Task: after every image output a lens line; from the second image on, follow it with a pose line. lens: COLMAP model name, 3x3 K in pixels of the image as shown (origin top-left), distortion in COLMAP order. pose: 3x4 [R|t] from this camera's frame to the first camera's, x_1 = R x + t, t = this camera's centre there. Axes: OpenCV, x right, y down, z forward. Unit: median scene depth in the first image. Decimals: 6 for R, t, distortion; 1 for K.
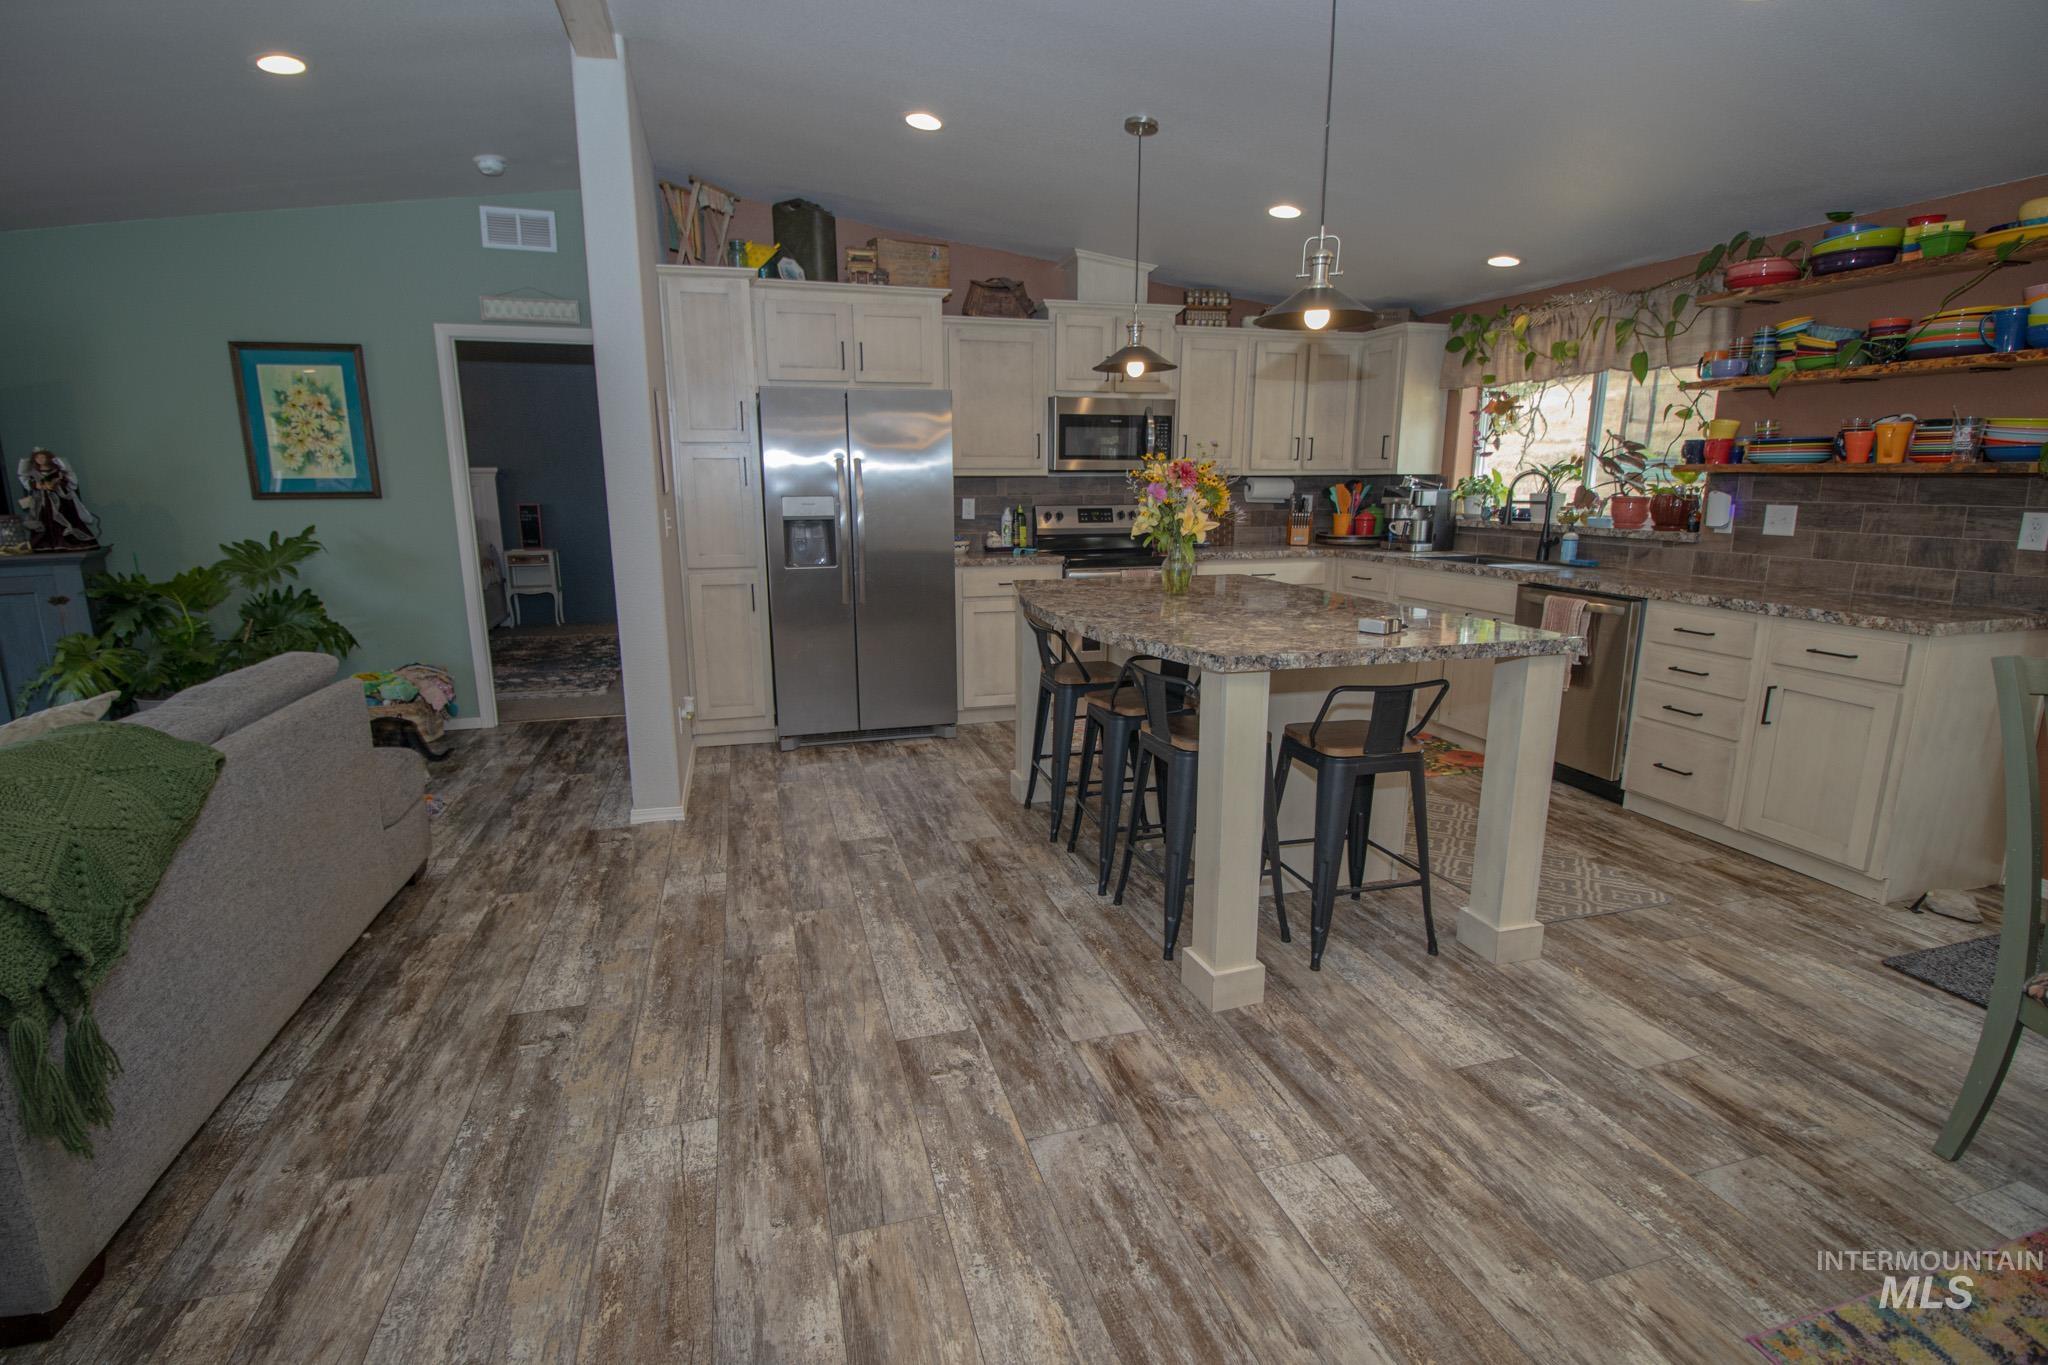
lens RADIAL K [[949.6, 0, 1013.3], [0, 949.6, 677.5], [0, 0, 1]] dist [-0.001966, -0.012248]
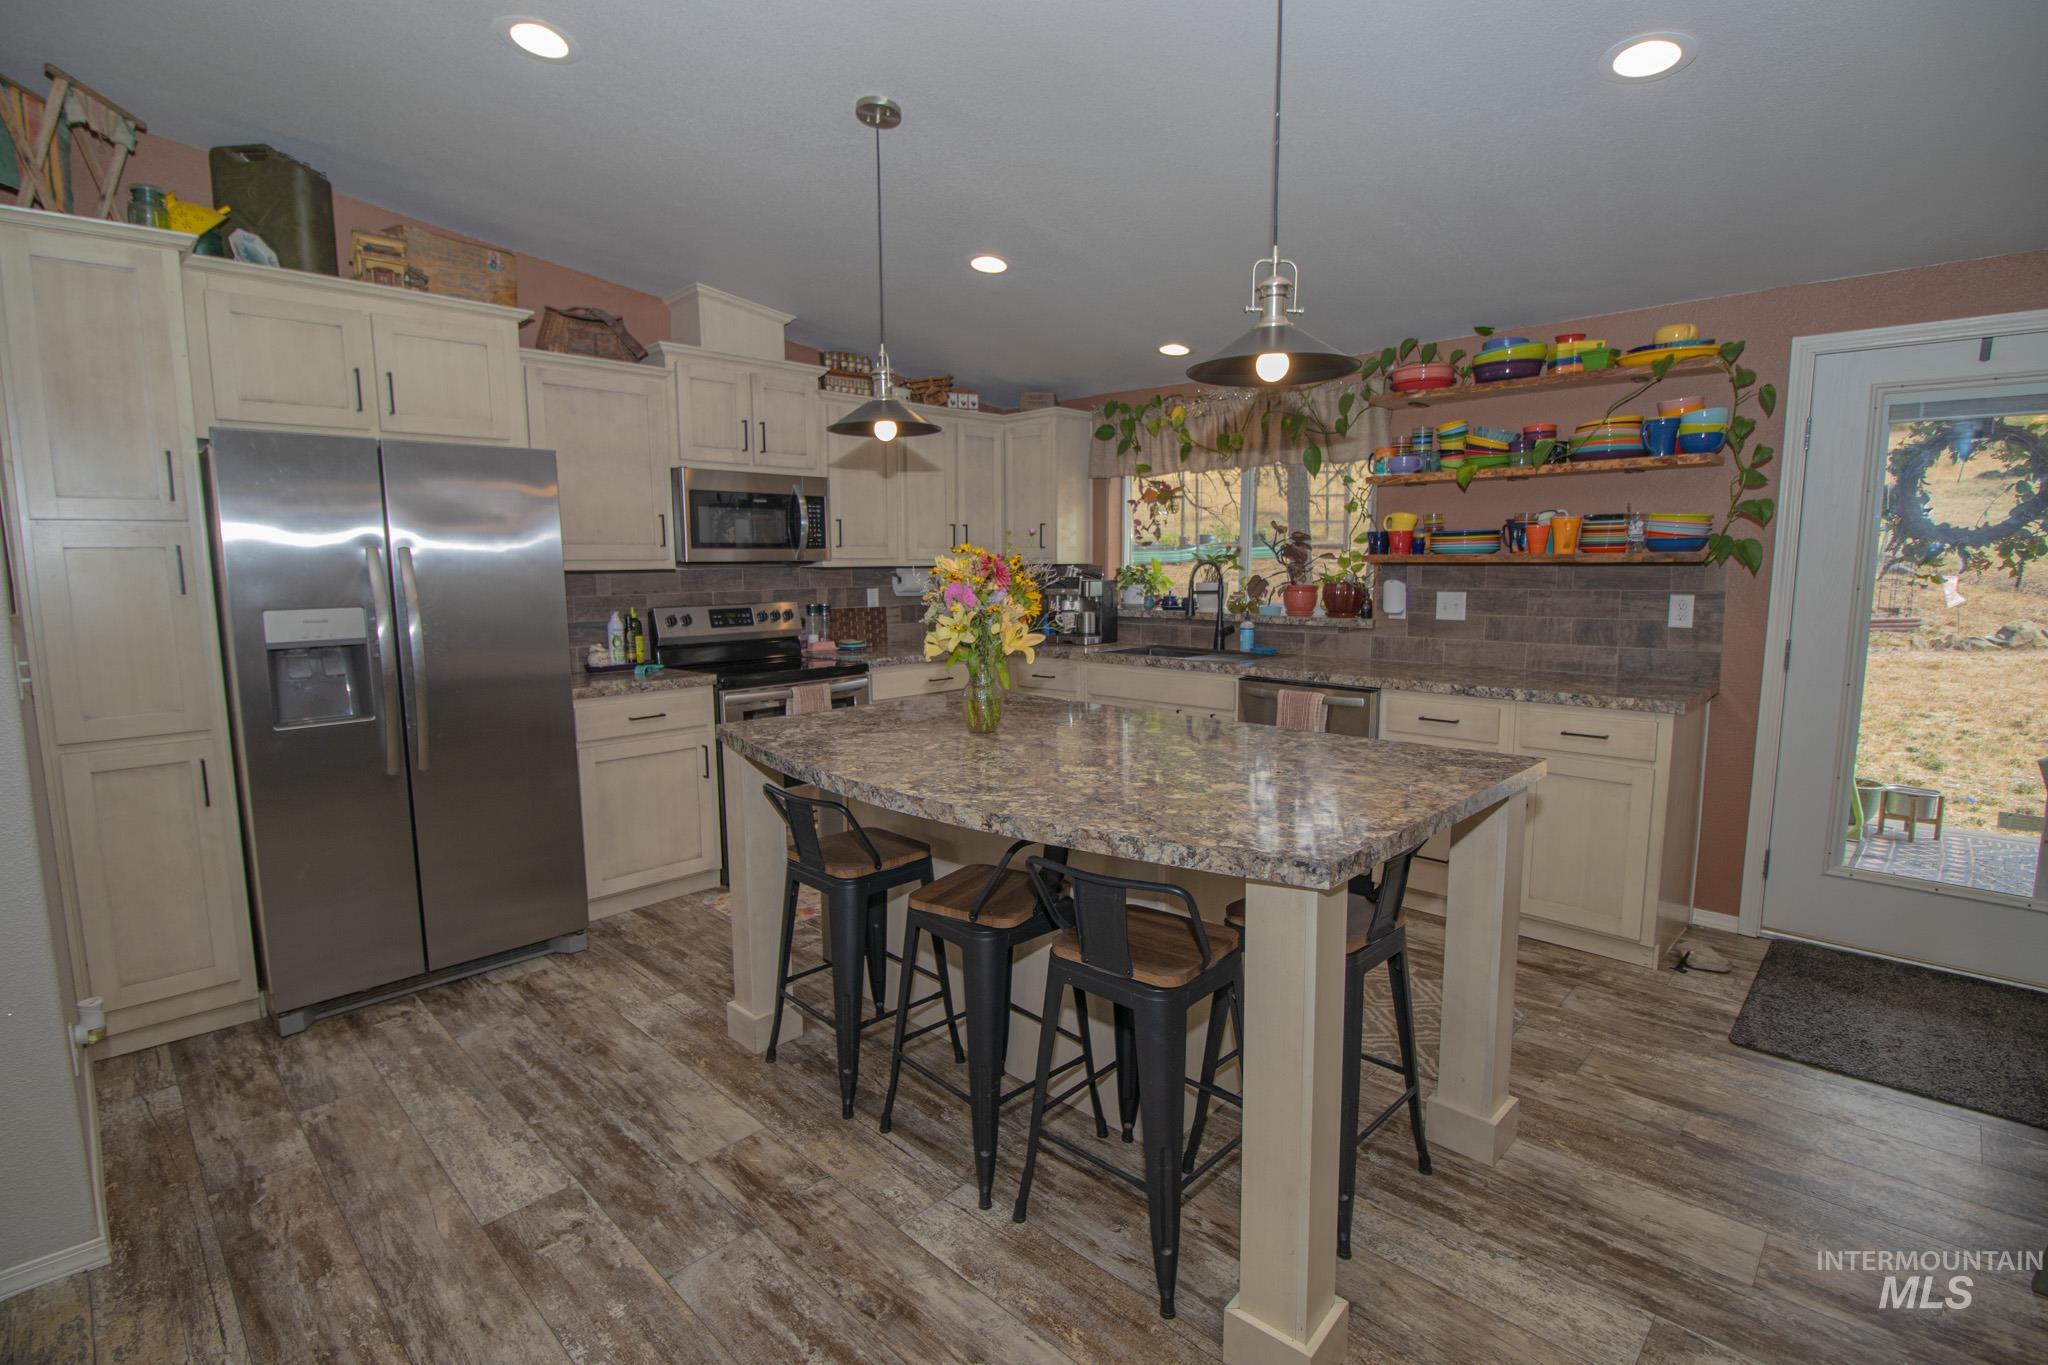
lens RADIAL K [[949.6, 0, 1013.3], [0, 949.6, 677.5], [0, 0, 1]] dist [-0.001966, -0.012248]
pose [[0.868535, -0.064652, 0.491393, -0.132067], [0.106880, 0.992560, -0.058321, -0.065998], [-0.483966, 0.103174, 0.868983, 0.270516]]
